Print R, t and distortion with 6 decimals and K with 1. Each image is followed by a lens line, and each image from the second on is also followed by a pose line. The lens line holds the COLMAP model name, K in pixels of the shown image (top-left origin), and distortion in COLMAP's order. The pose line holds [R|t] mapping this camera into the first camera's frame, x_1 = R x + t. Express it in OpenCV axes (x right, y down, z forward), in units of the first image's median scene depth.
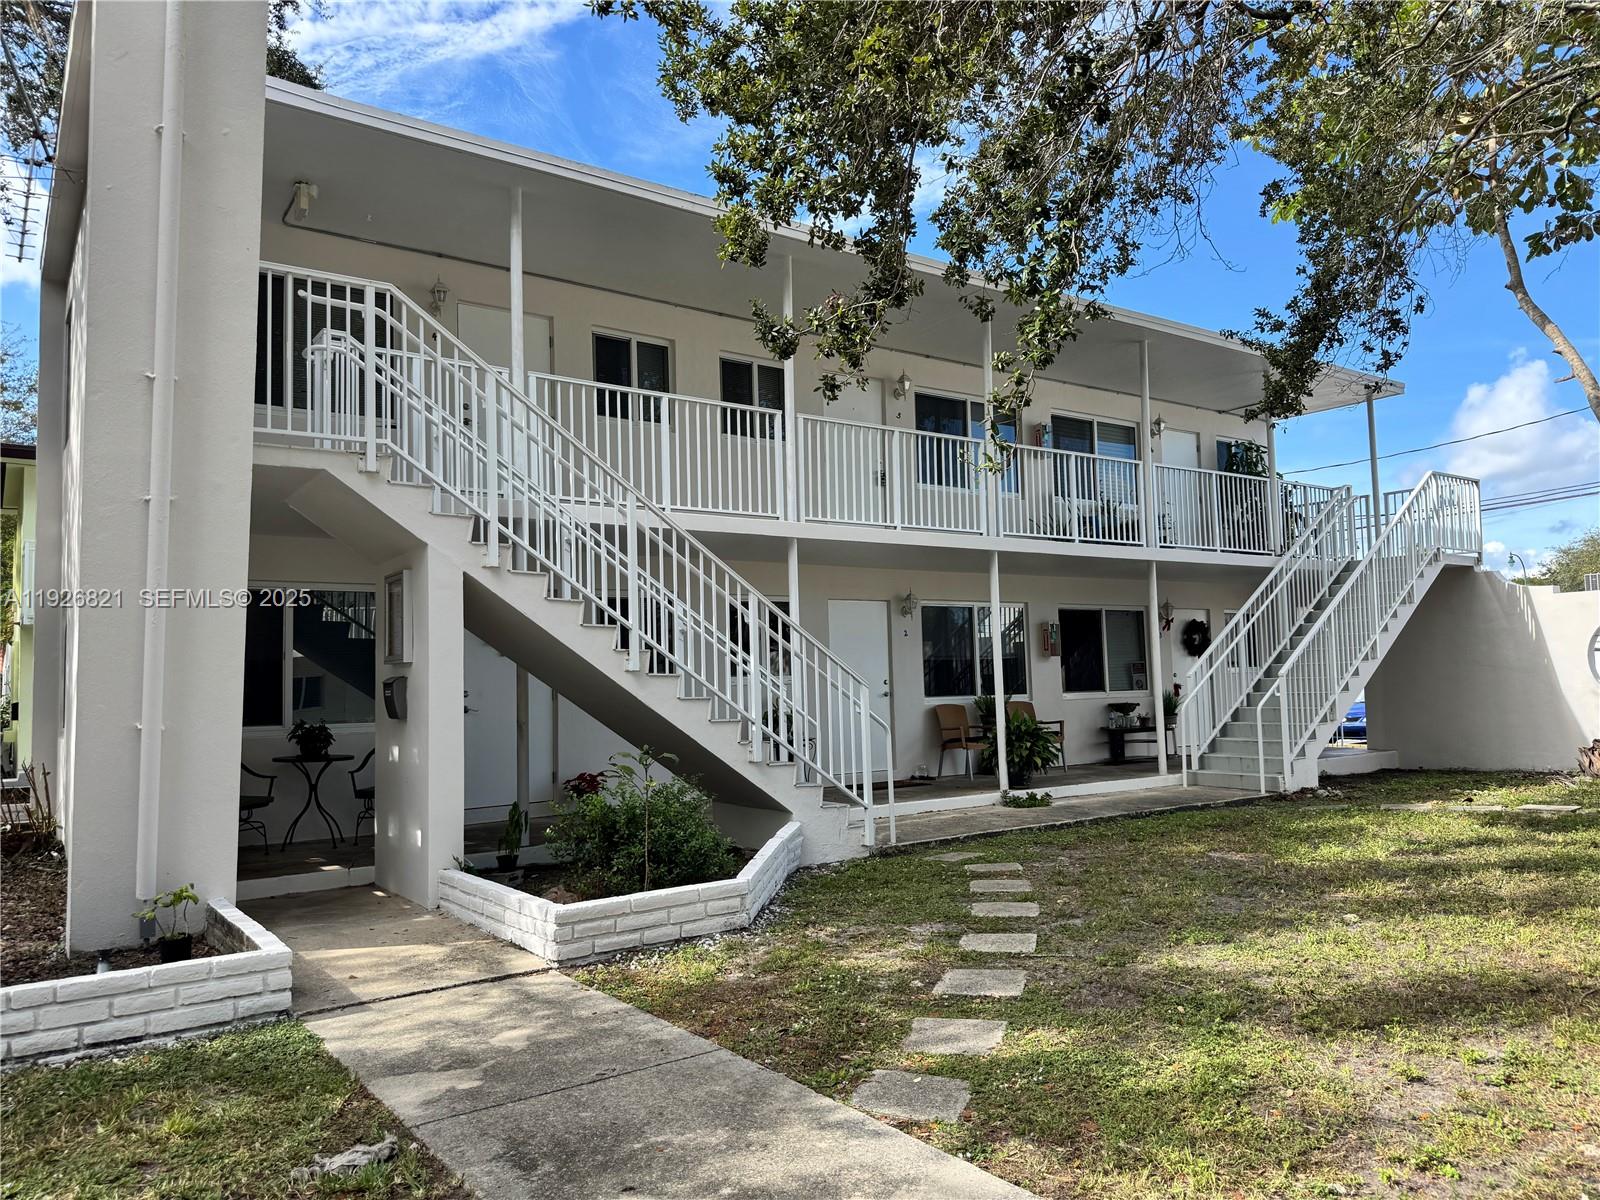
lens RADIAL K [[1209.8, 0, 800.0], [0, 1209.8, 600.0], [0, 0, 1]] dist [0.186942, -0.259143]
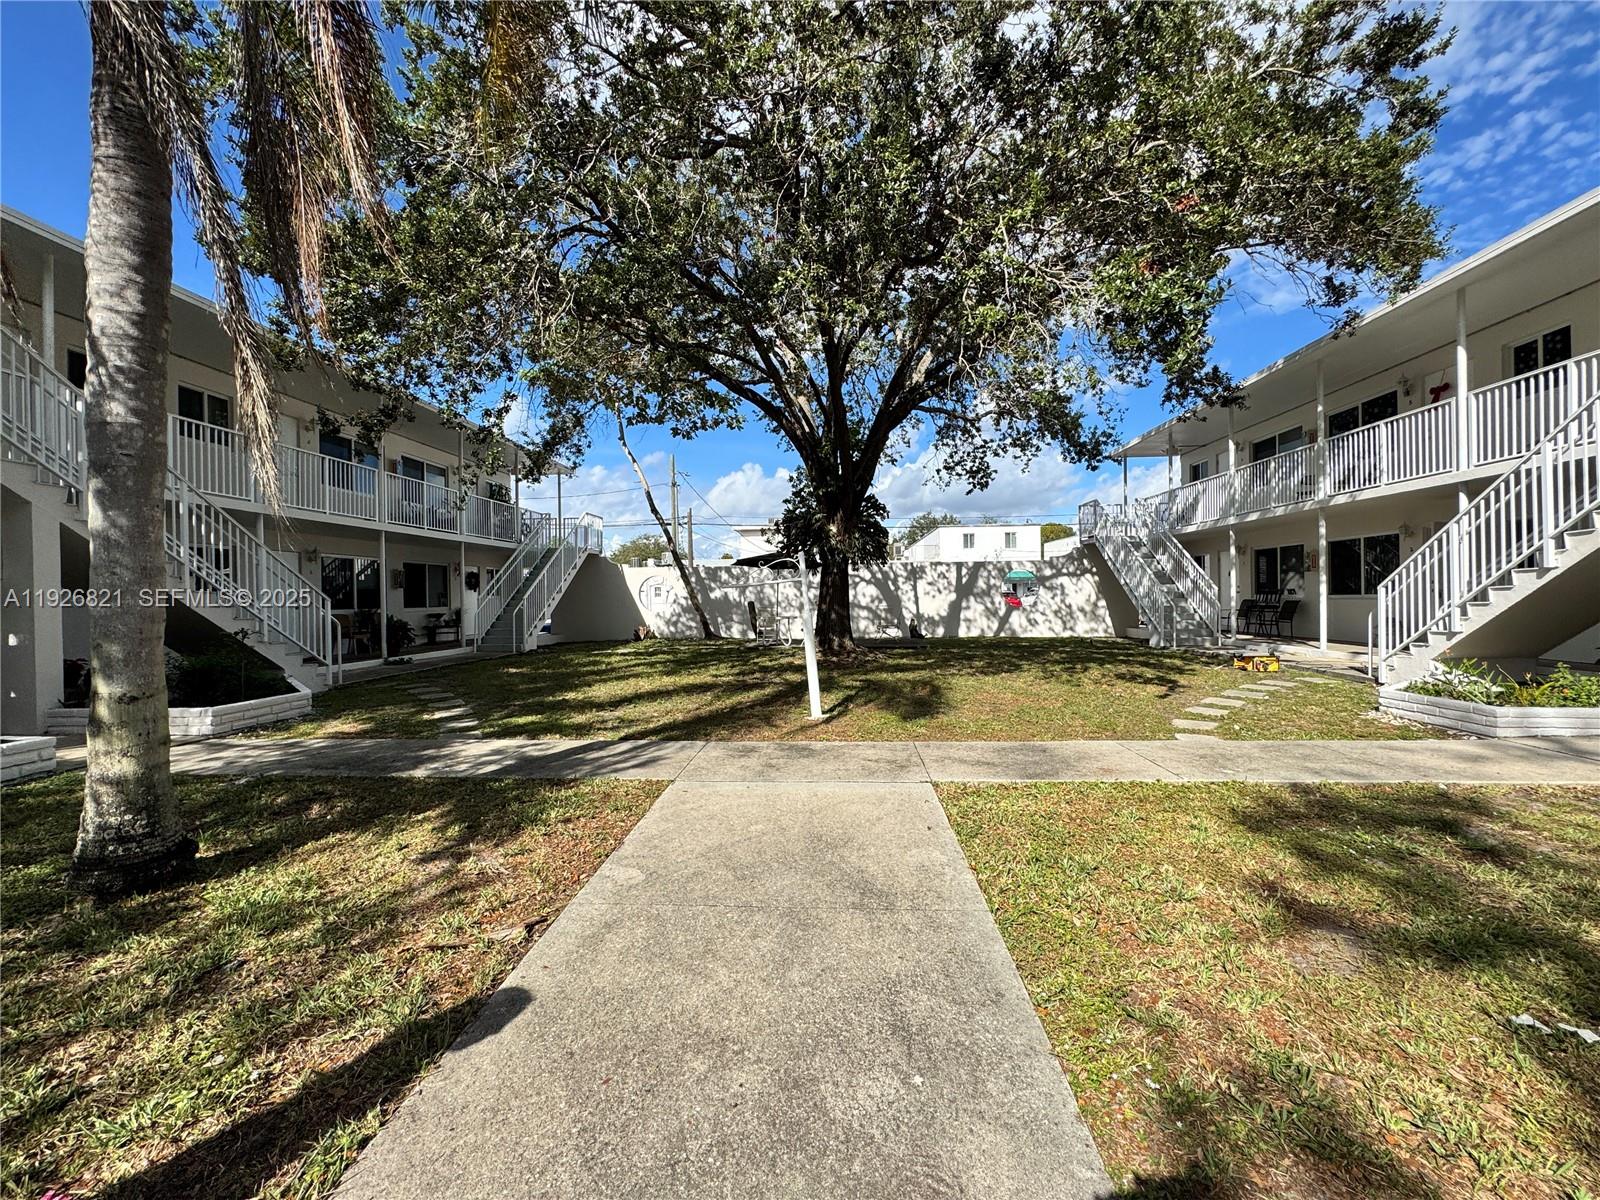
lens RADIAL K [[642.4, 0, 800.0], [0, 642.4, 600.0], [0, 0, 1]] dist [-0.000075, -0.000022]
pose [[0.668406, 0.012761, 0.743688, -0.111612], [-0.055900, 0.997887, 0.033118, -0.002172], [-0.741694, -0.063709, 0.667706, -0.096653]]
